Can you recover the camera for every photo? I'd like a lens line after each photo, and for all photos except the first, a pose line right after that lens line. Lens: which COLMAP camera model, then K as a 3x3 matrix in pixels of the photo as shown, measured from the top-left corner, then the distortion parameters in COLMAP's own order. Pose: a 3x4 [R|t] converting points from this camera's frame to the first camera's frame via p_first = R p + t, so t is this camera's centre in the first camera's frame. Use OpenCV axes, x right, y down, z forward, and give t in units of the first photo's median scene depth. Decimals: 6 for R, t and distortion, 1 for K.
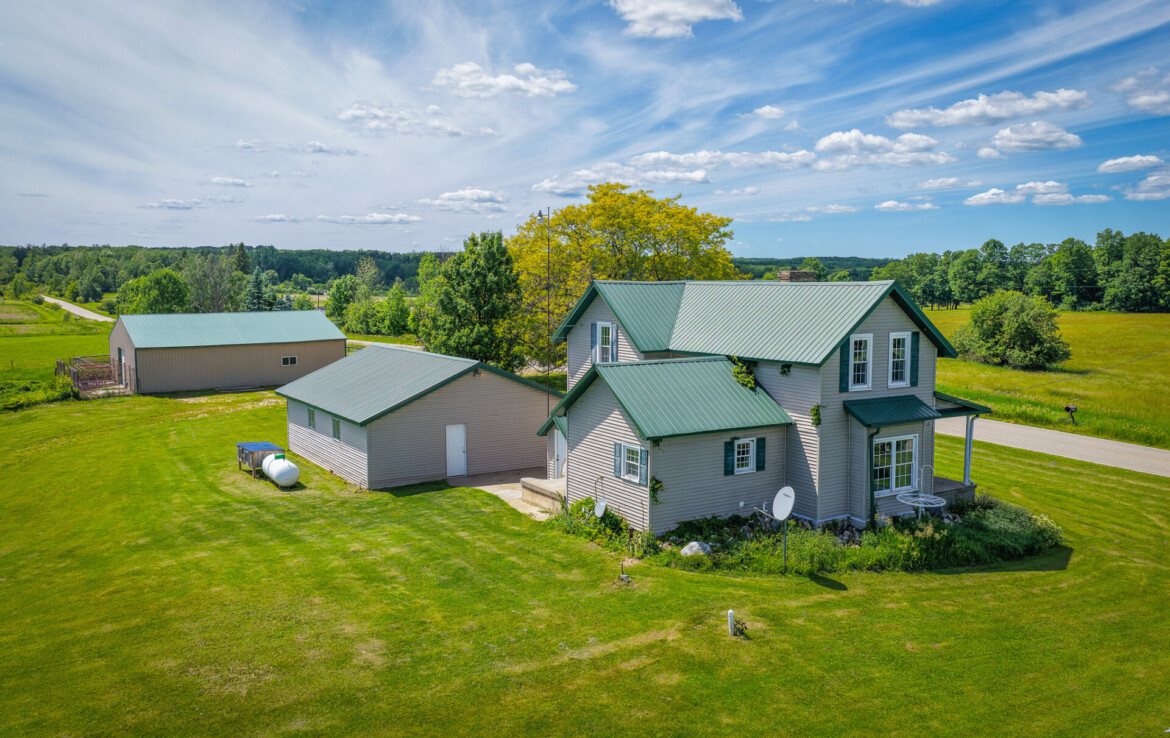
lens RADIAL K [[970.2, 0, 586.0], [0, 970.2, 369.0], [0, 0, 1]] dist [-0.010633, 0.025578]
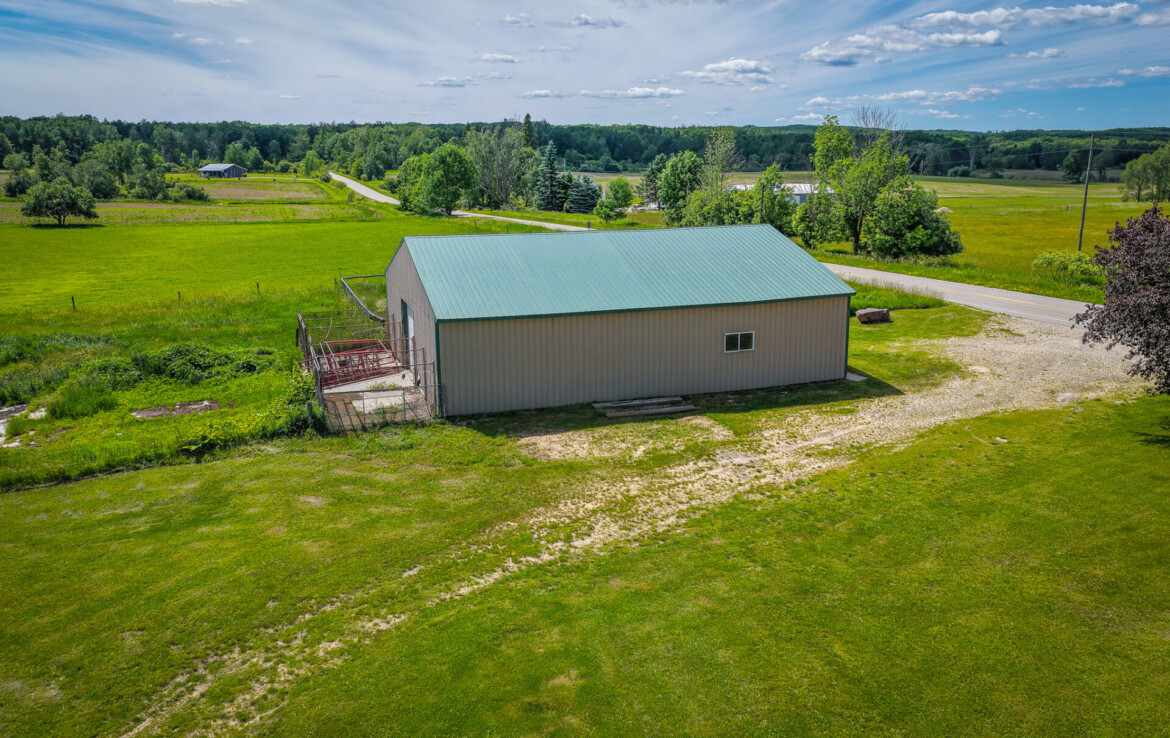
lens RADIAL K [[970.2, 0, 591.3], [0, 970.2, 373.5], [0, 0, 1]] dist [-0.010633, 0.025578]
pose [[0.967165, 0.053758, -0.248399, -0.420491], [-0.021227, 0.991045, 0.131832, -0.086739], [0.253261, -0.122231, 0.959645, 0.867347]]
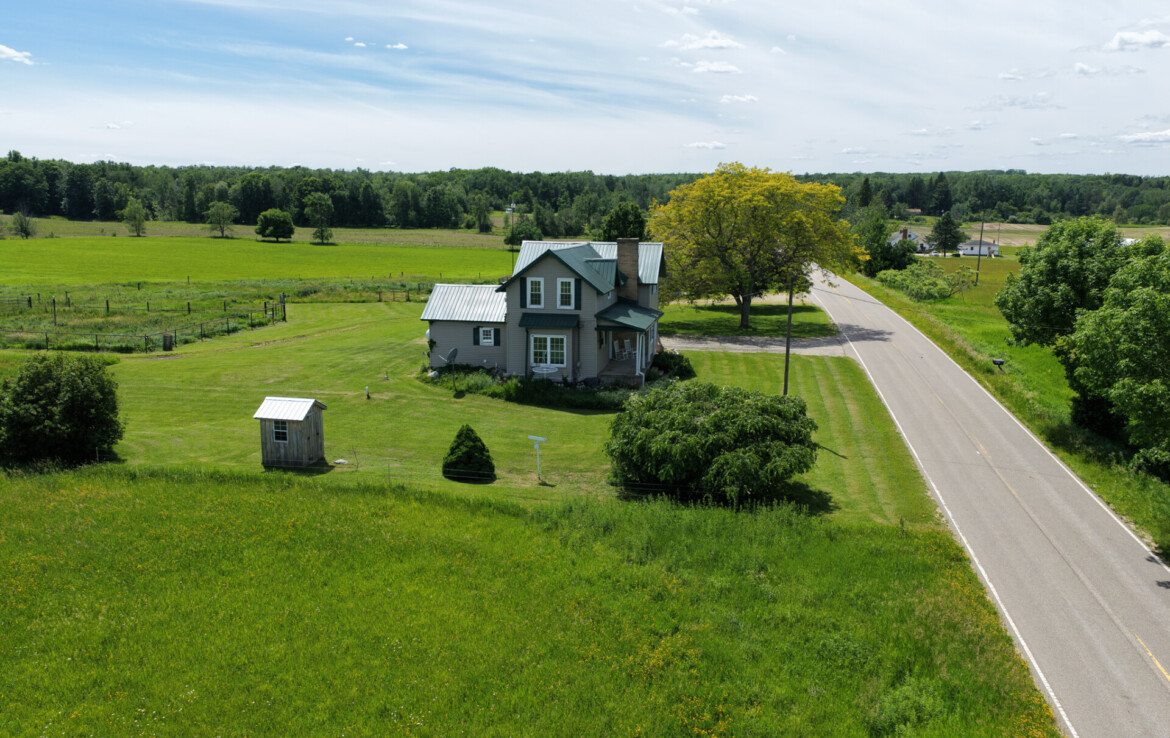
lens RADIAL K [[970.2, 0, 589.0], [0, 970.2, 365.8], [0, 0, 1]] dist [-0.010633, 0.025578]
pose [[0.728563, 0.121145, -0.674181, 1.301705], [-0.070348, 0.992265, 0.102280, -0.052354], [0.681357, -0.027090, 0.731450, -0.228884]]
